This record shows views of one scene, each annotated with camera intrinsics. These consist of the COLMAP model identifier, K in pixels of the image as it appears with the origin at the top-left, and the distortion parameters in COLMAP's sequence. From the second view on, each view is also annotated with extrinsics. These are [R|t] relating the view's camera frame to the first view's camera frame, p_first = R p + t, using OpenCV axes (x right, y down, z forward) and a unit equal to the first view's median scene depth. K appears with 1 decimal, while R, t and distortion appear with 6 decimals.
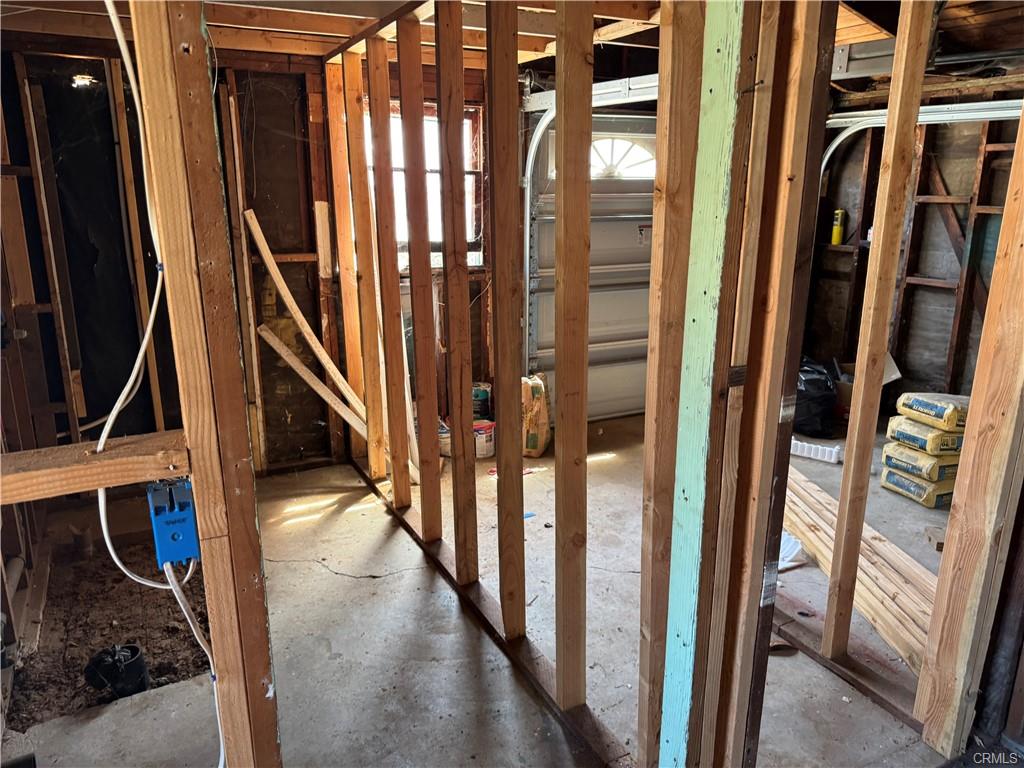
lens RADIAL K [[724.7, 0, 510.7], [0, 724.7, 375.1], [0, 0, 1]] dist [0.063768, -0.061408]
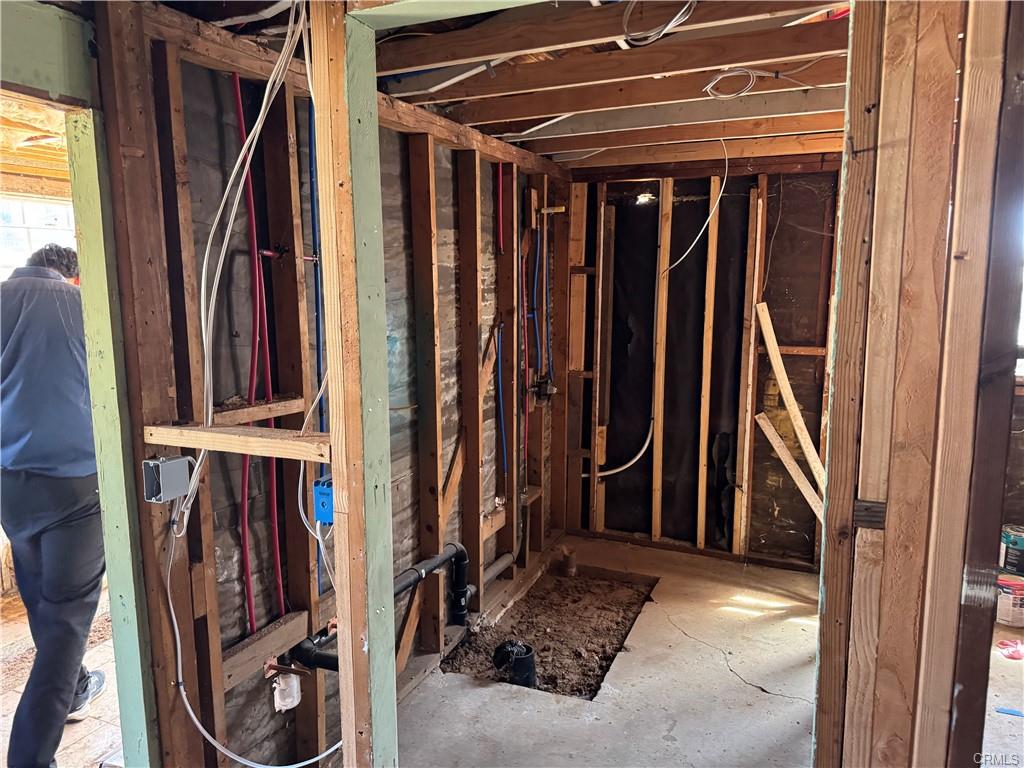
lens RADIAL K [[724.7, 0, 509.4], [0, 724.7, 381.8], [0, 0, 1]] dist [0.063768, -0.061408]
pose [[0.643655, 0.106868, -0.757818, 0.222018], [-0.197620, 0.979830, -0.029672, -0.012880], [0.739361, 0.168858, 0.651791, 0.074321]]
